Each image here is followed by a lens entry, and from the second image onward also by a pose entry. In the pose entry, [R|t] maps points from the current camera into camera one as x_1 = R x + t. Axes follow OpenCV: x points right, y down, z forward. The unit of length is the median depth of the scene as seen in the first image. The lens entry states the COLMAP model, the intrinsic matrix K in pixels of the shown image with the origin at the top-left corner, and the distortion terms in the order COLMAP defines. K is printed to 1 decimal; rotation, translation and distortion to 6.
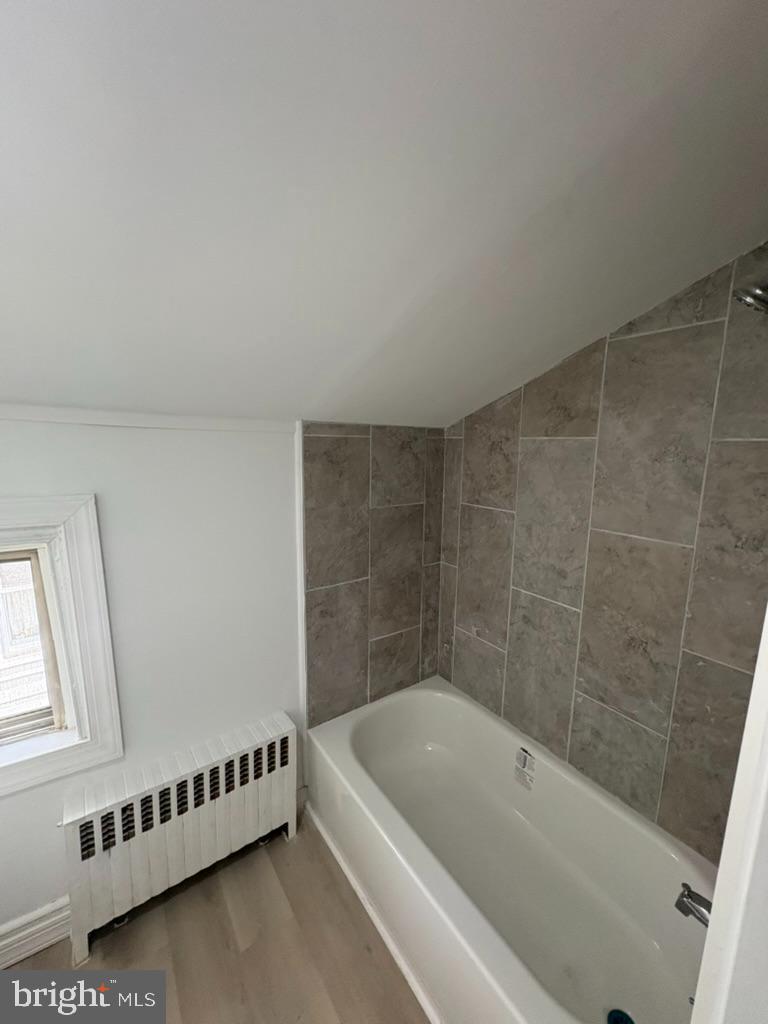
lens RADIAL K [[410.0, 0, 386.6], [0, 410.0, 510.2], [0, 0, 1]] dist [0.002088, -0.000623]
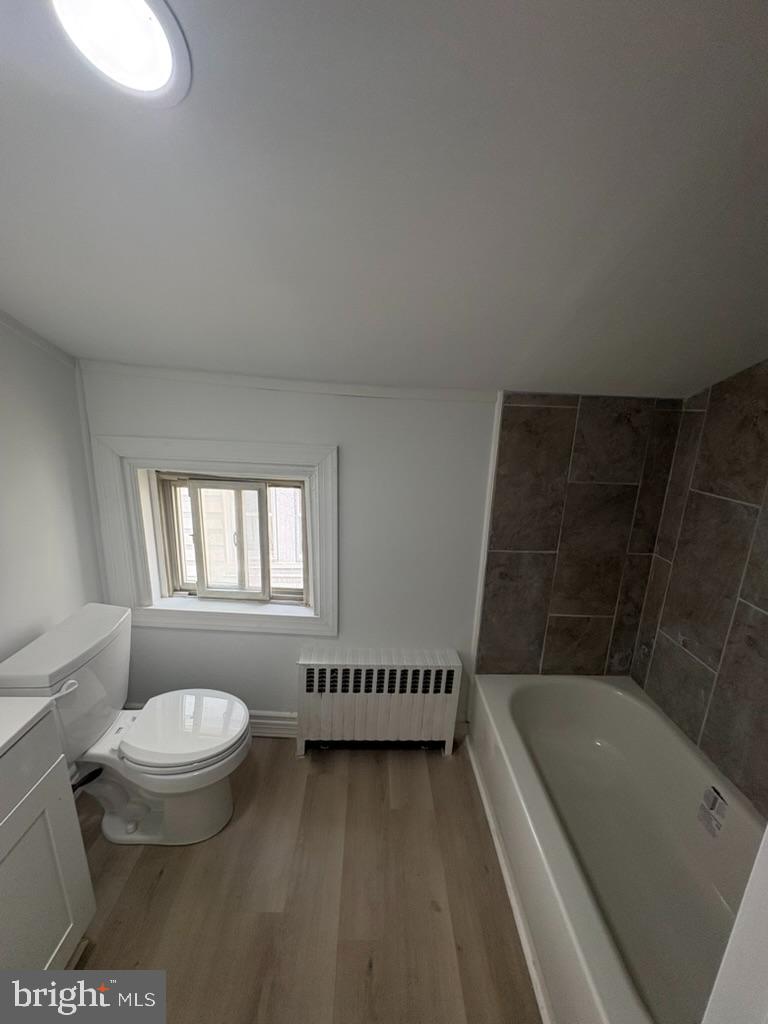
lens RADIAL K [[410.0, 0, 387.6], [0, 410.0, 510.6], [0, 0, 1]] dist [0.002088, -0.000623]
pose [[0.830927, 0.147526, -0.536467, 0.149494], [-0.113701, 0.988883, 0.095828, 0.018472], [0.544640, -0.018629, 0.838463, -0.054901]]
